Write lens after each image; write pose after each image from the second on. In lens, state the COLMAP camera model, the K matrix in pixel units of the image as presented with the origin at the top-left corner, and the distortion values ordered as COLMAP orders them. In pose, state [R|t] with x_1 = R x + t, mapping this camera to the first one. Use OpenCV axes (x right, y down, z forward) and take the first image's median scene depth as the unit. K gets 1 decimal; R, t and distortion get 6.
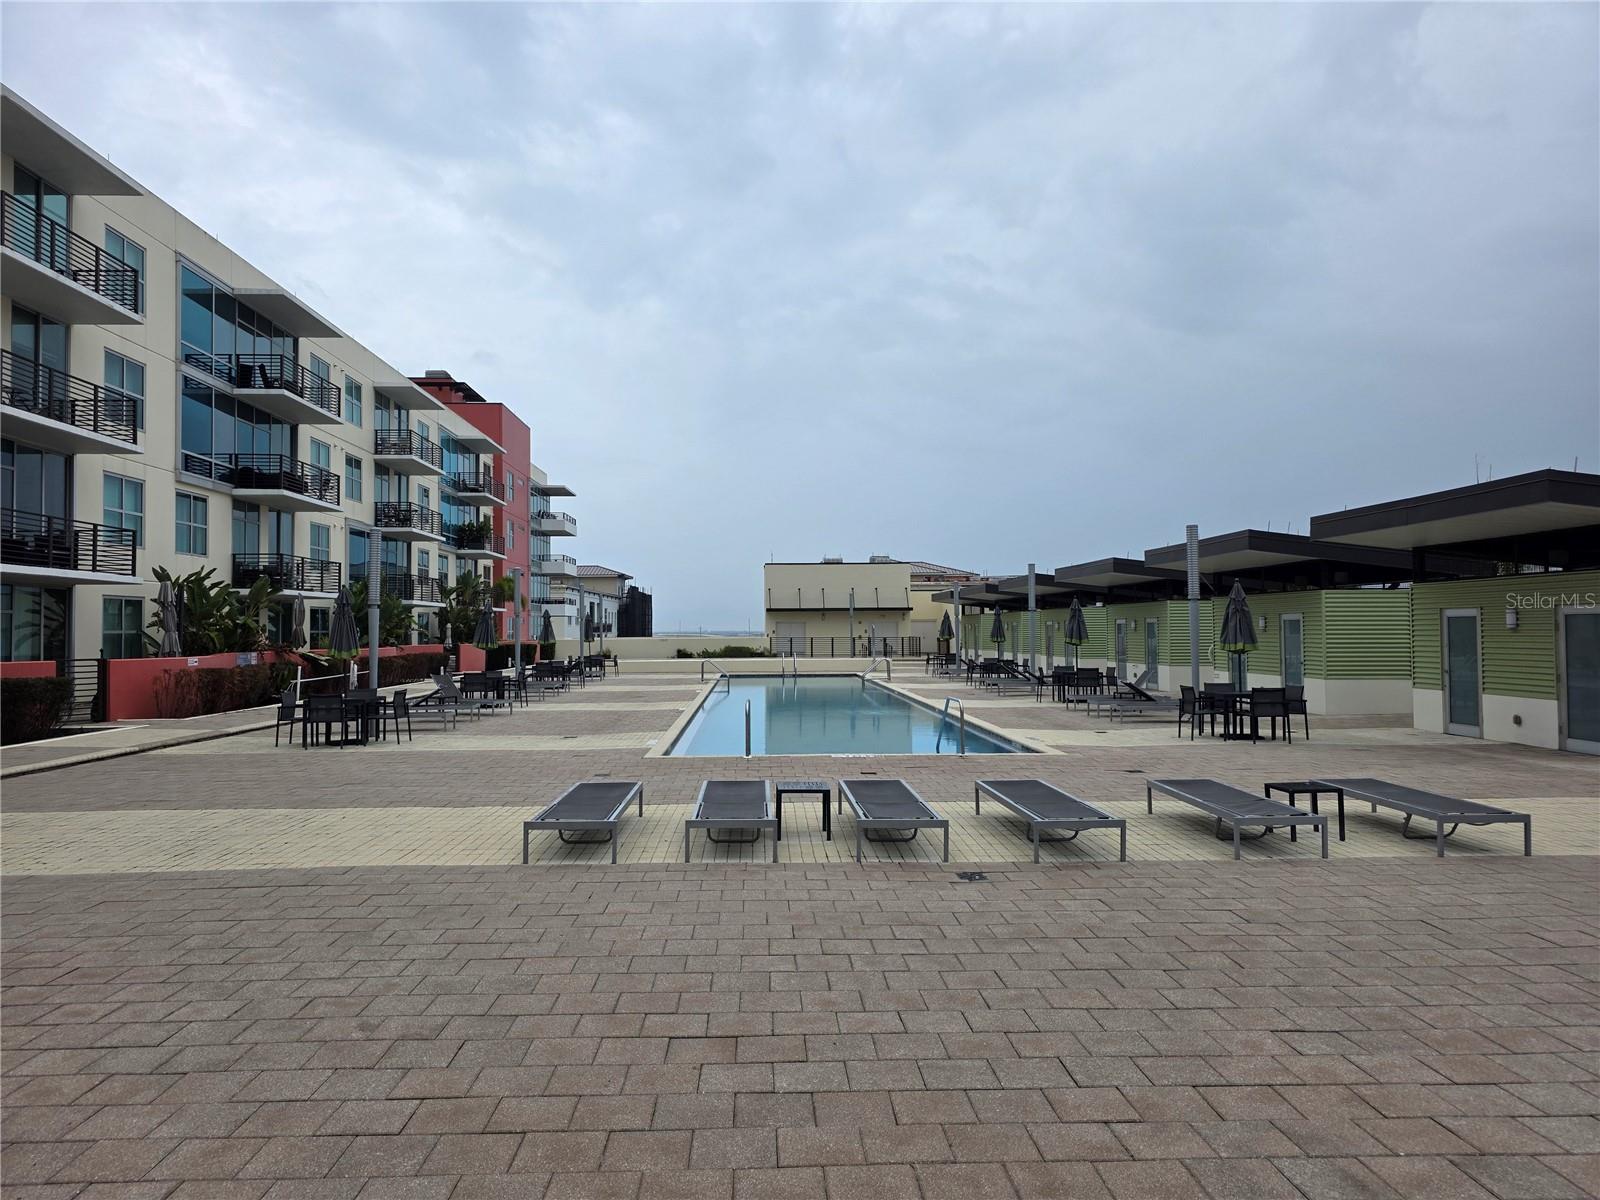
lens RADIAL K [[1072.9, 0, 766.5], [0, 1072.9, 570.1], [0, 0, 1]] dist [0.067967, -0.064226]
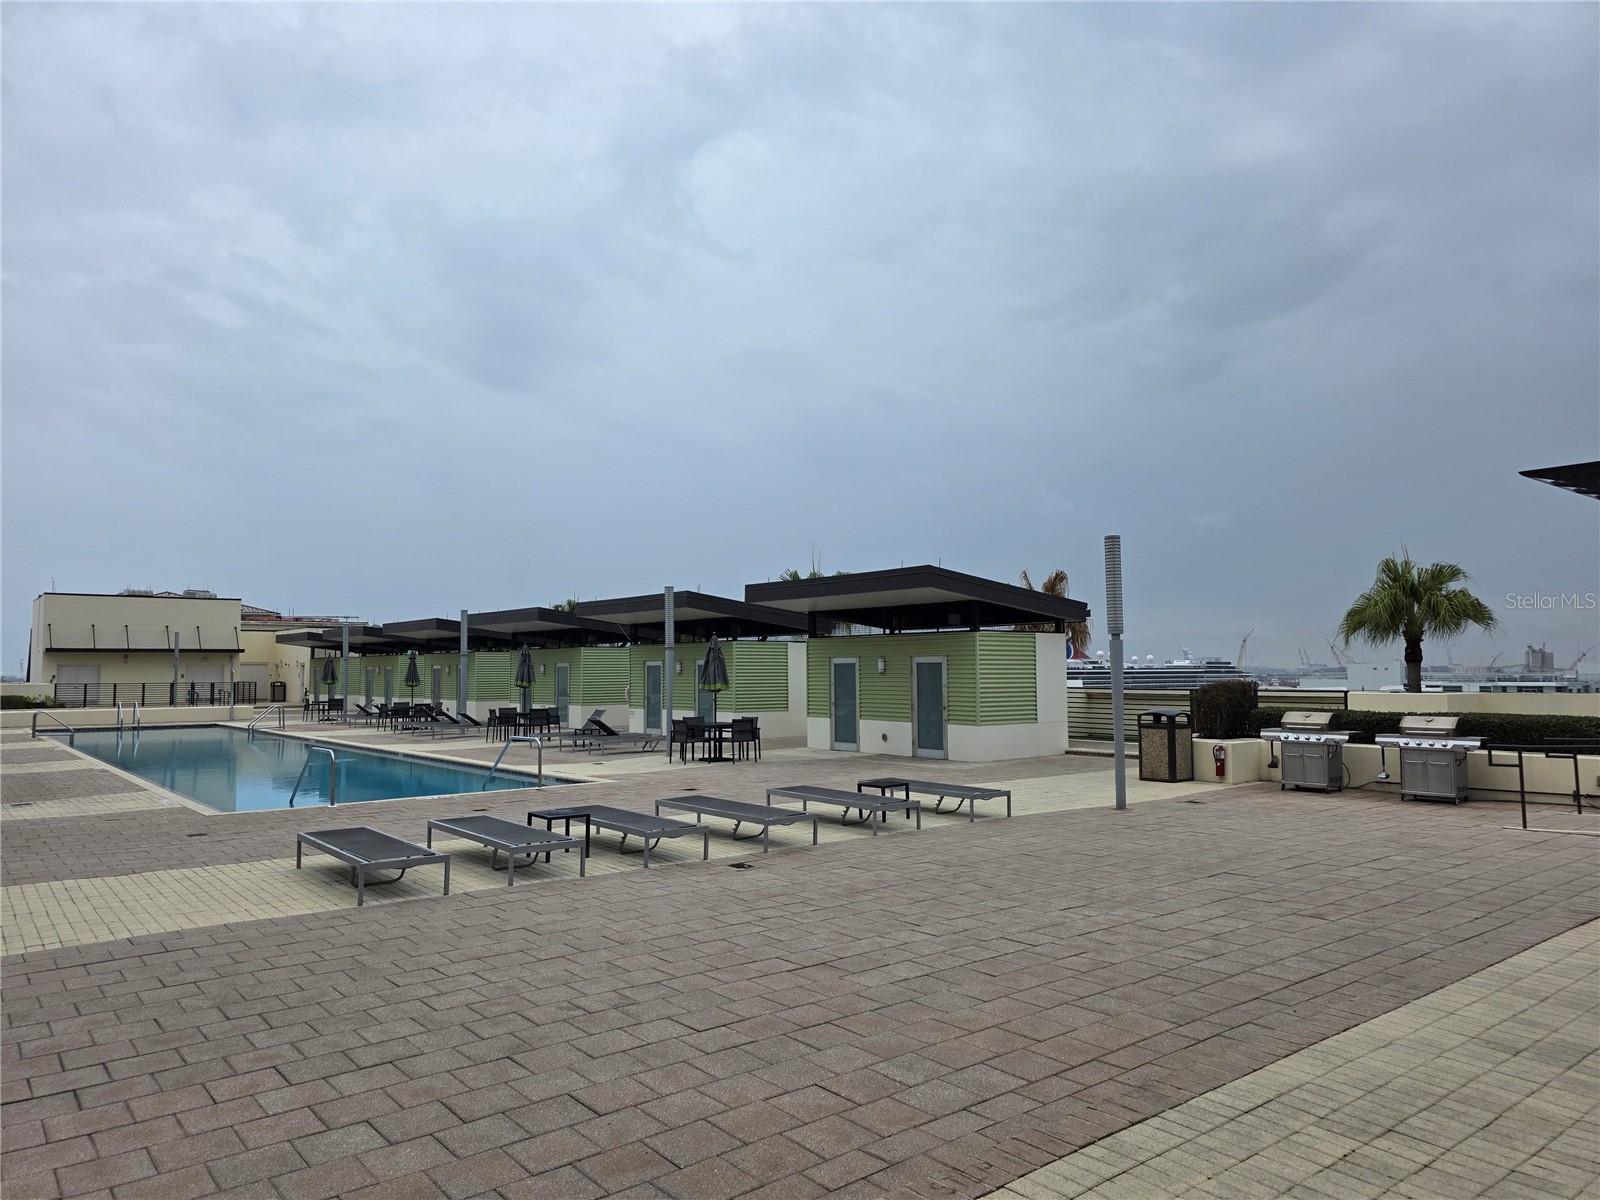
lens RADIAL K [[1072.9, 0, 791.9], [0, 1072.9, 605.9], [0, 0, 1]] dist [0.067967, -0.064226]
pose [[0.796376, 0.038118, 0.603599, -0.507415], [-0.034033, 0.999255, -0.018201, -0.003831], [-0.603843, -0.006048, 0.797080, -0.050593]]
